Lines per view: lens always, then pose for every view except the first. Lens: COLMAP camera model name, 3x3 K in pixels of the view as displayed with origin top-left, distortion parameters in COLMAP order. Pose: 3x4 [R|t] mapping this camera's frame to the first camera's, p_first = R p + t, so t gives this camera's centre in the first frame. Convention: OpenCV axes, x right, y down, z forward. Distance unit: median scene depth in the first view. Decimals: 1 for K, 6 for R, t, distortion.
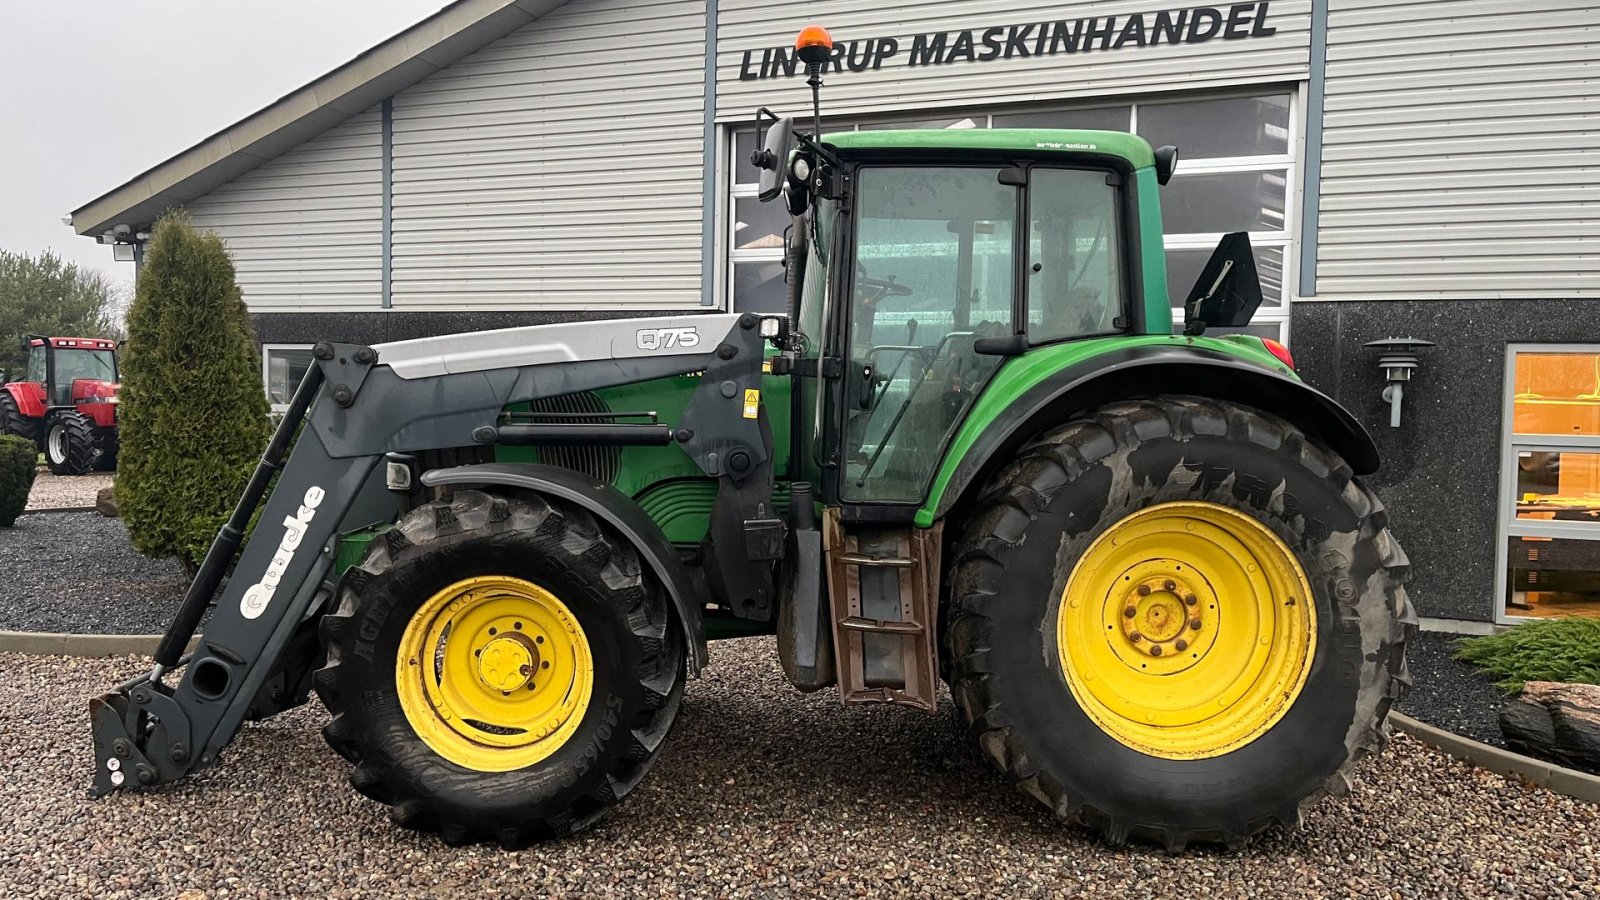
lens RADIAL K [[1208.5, 0, 787.1], [0, 1208.5, 454.5], [0, 0, 1]] dist [0.068030, -0.086713]
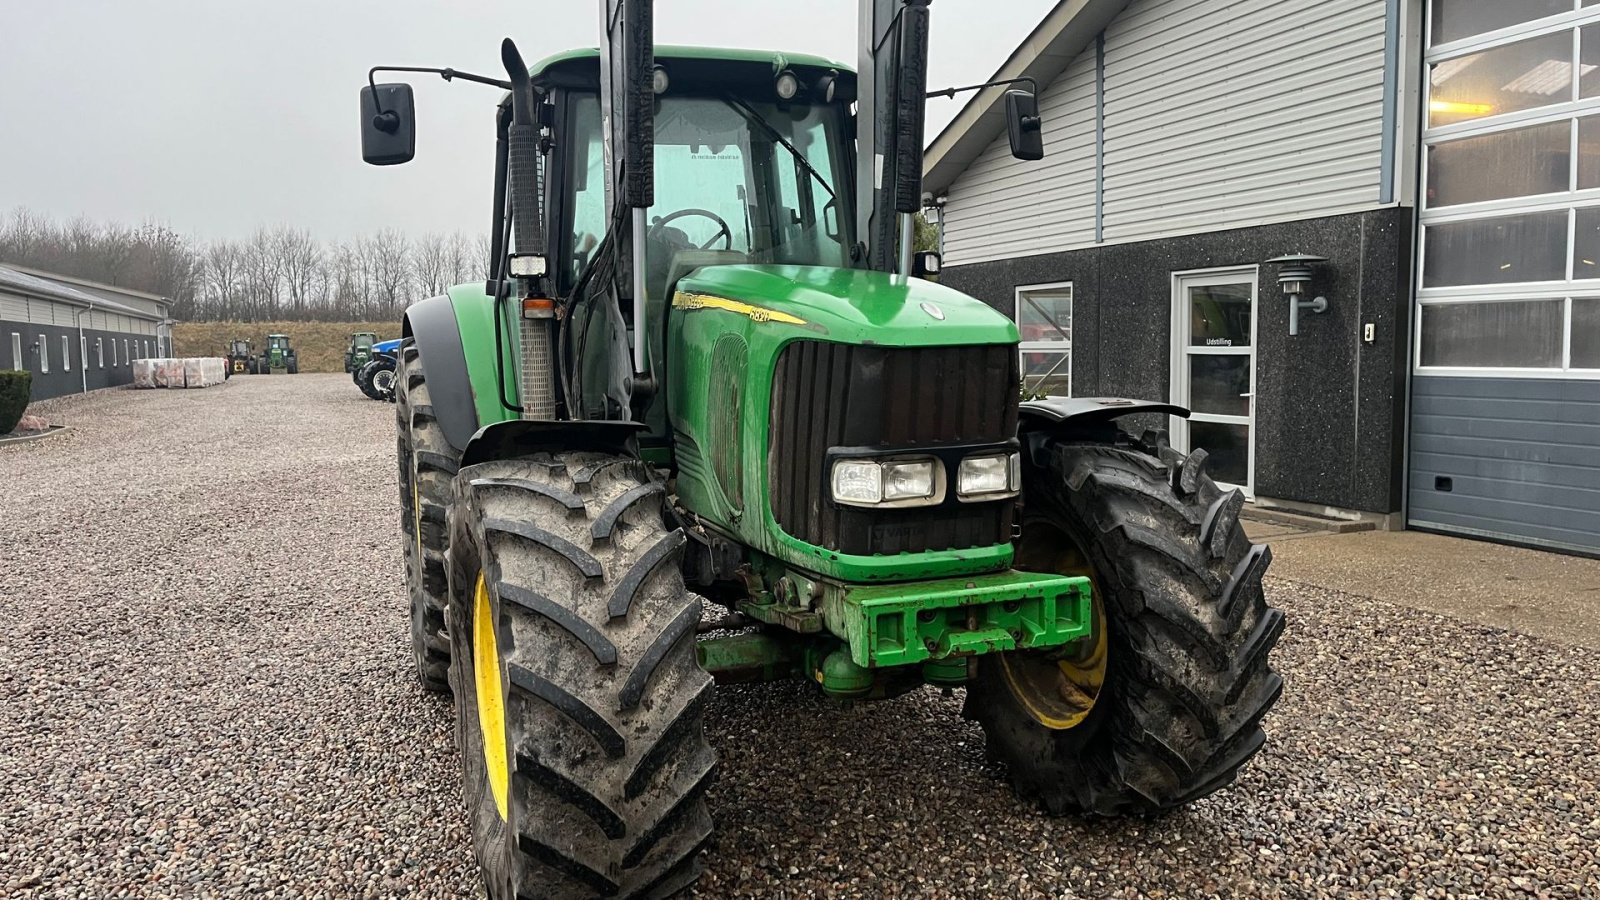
lens RADIAL K [[1208.5, 0, 794.8], [0, 1208.5, 459.4], [0, 0, 1]] dist [0.068030, -0.086713]
pose [[0.681819, 0.036350, -0.730618, 0.330881], [0.006418, 0.998429, 0.055664, 0.002969], [0.731493, -0.042642, 0.680514, 0.151295]]
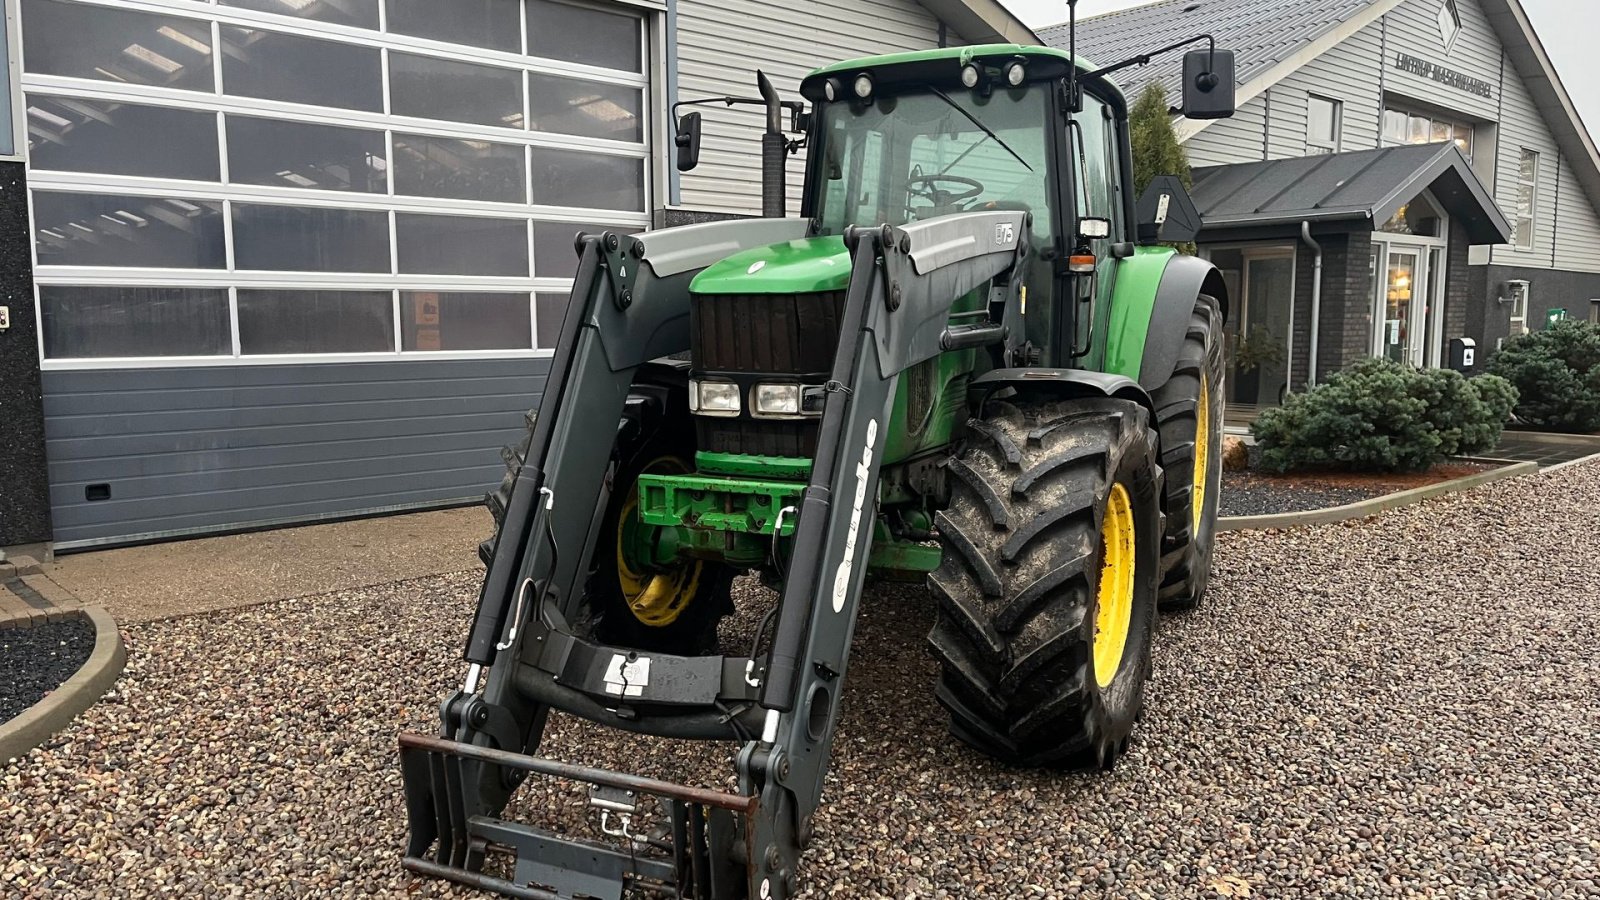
lens RADIAL K [[1208.5, 0, 787.4], [0, 1208.5, 456.7], [0, 0, 1]] dist [0.068030, -0.086713]
pose [[0.448088, -0.125052, 0.885200, -0.579576], [0.047365, 0.992098, 0.116177, -0.021259], [-0.892734, -0.010130, 0.450471, 0.383838]]
